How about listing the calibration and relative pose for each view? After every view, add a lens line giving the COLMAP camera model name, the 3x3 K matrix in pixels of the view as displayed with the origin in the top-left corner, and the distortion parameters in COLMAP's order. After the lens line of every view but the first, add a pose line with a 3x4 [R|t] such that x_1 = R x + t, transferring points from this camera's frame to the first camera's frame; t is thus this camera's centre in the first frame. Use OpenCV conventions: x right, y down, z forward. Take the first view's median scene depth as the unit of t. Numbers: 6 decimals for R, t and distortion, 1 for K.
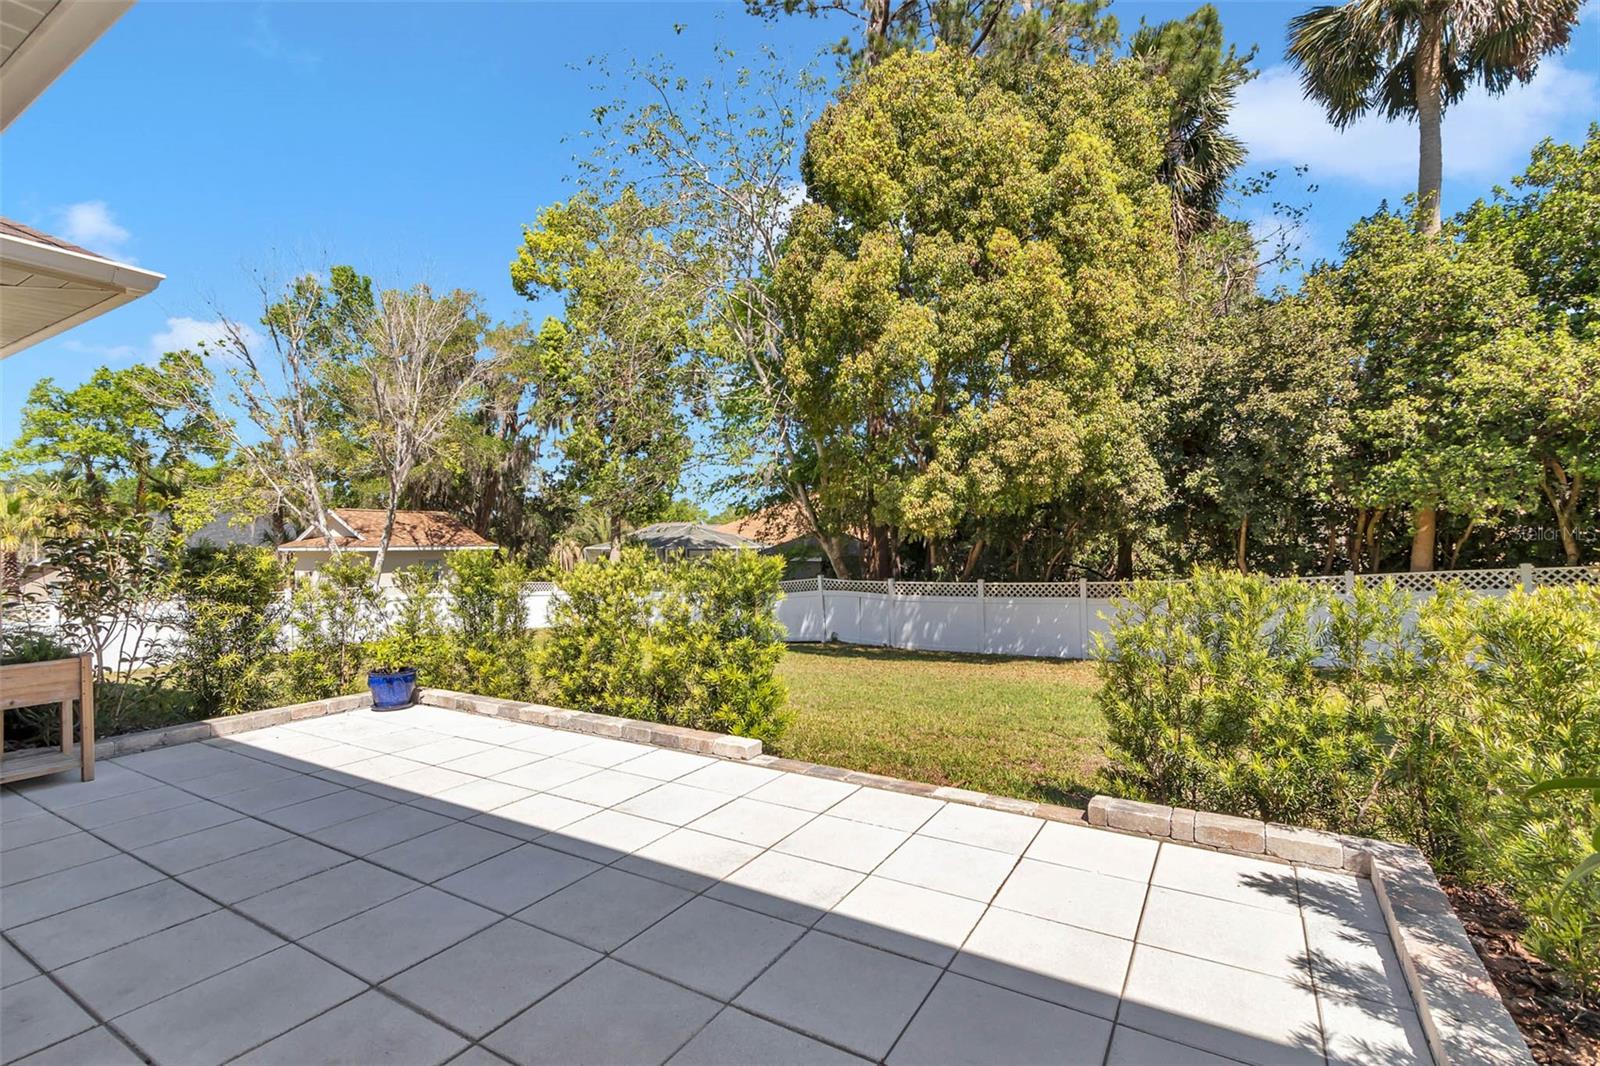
lens RADIAL K [[728.5, 0, 803.7], [0, 728.5, 536.8], [0, 0, 1]] dist [0.002038, -0.000755]
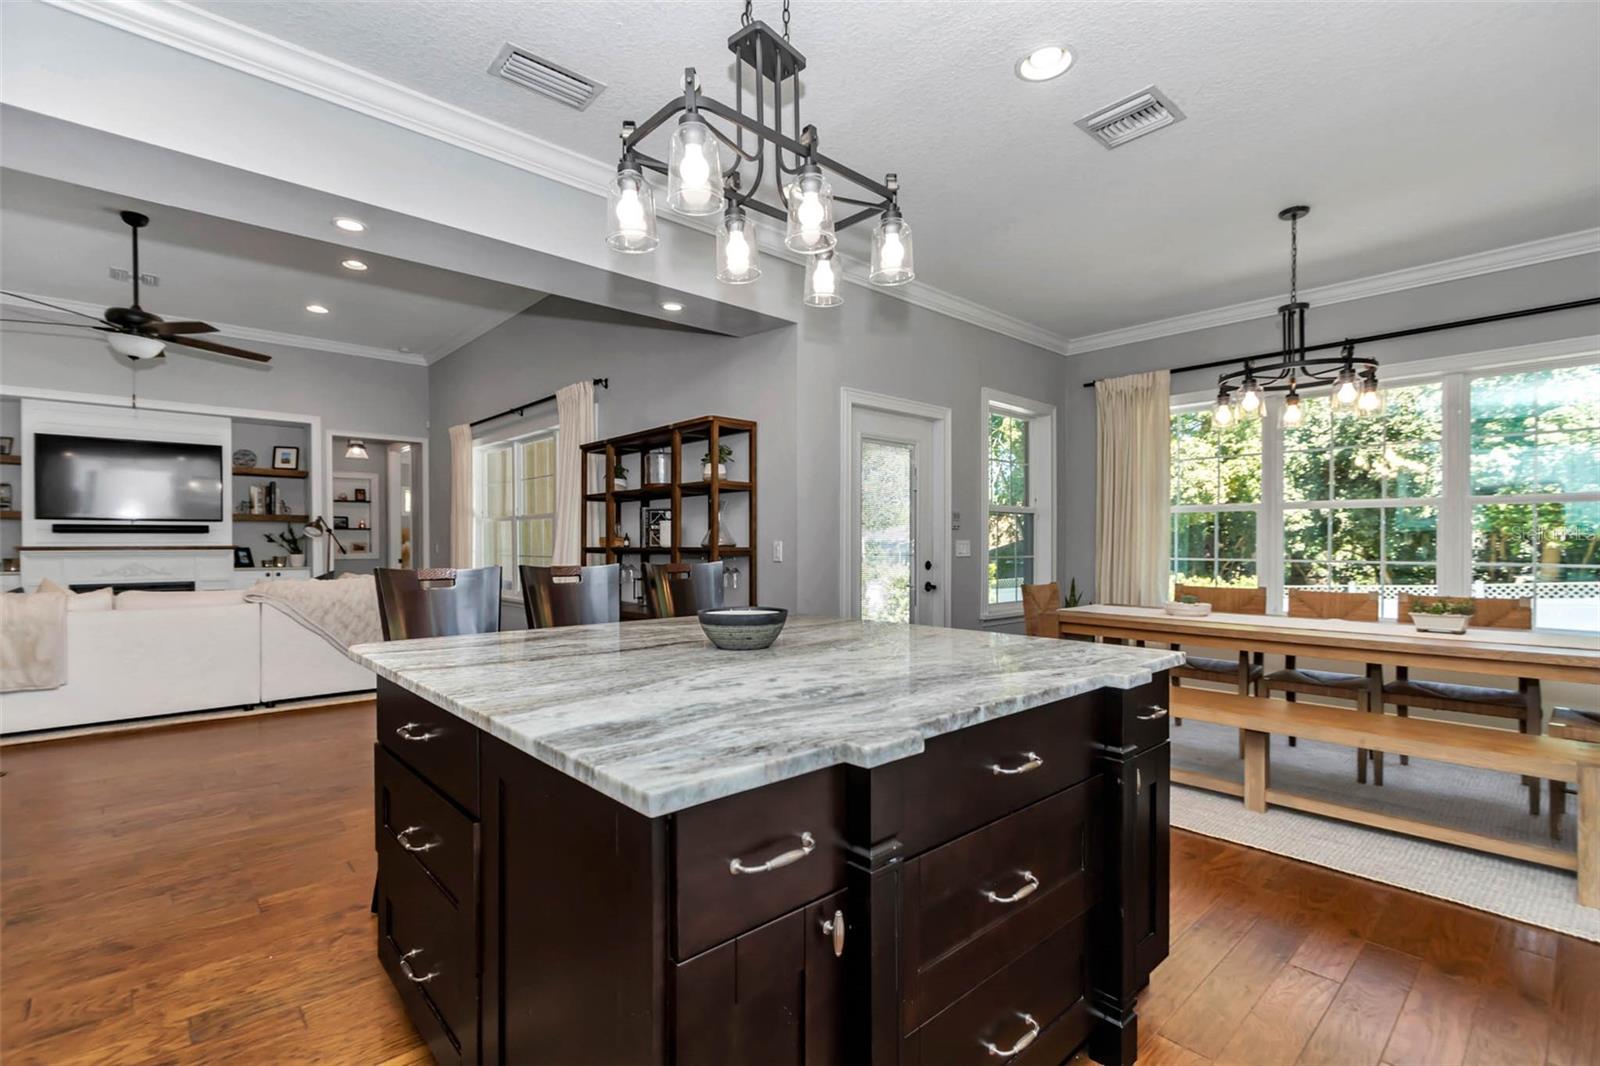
lens RADIAL K [[728.5, 0, 796.6], [0, 728.5, 543.6], [0, 0, 1]] dist [0.002038, -0.000755]
pose [[0.958307, 0.013483, -0.285424, -0.001942], [-0.010882, 0.999884, 0.010696, -0.017281], [0.285535, -0.007144, 0.958342, -0.549033]]
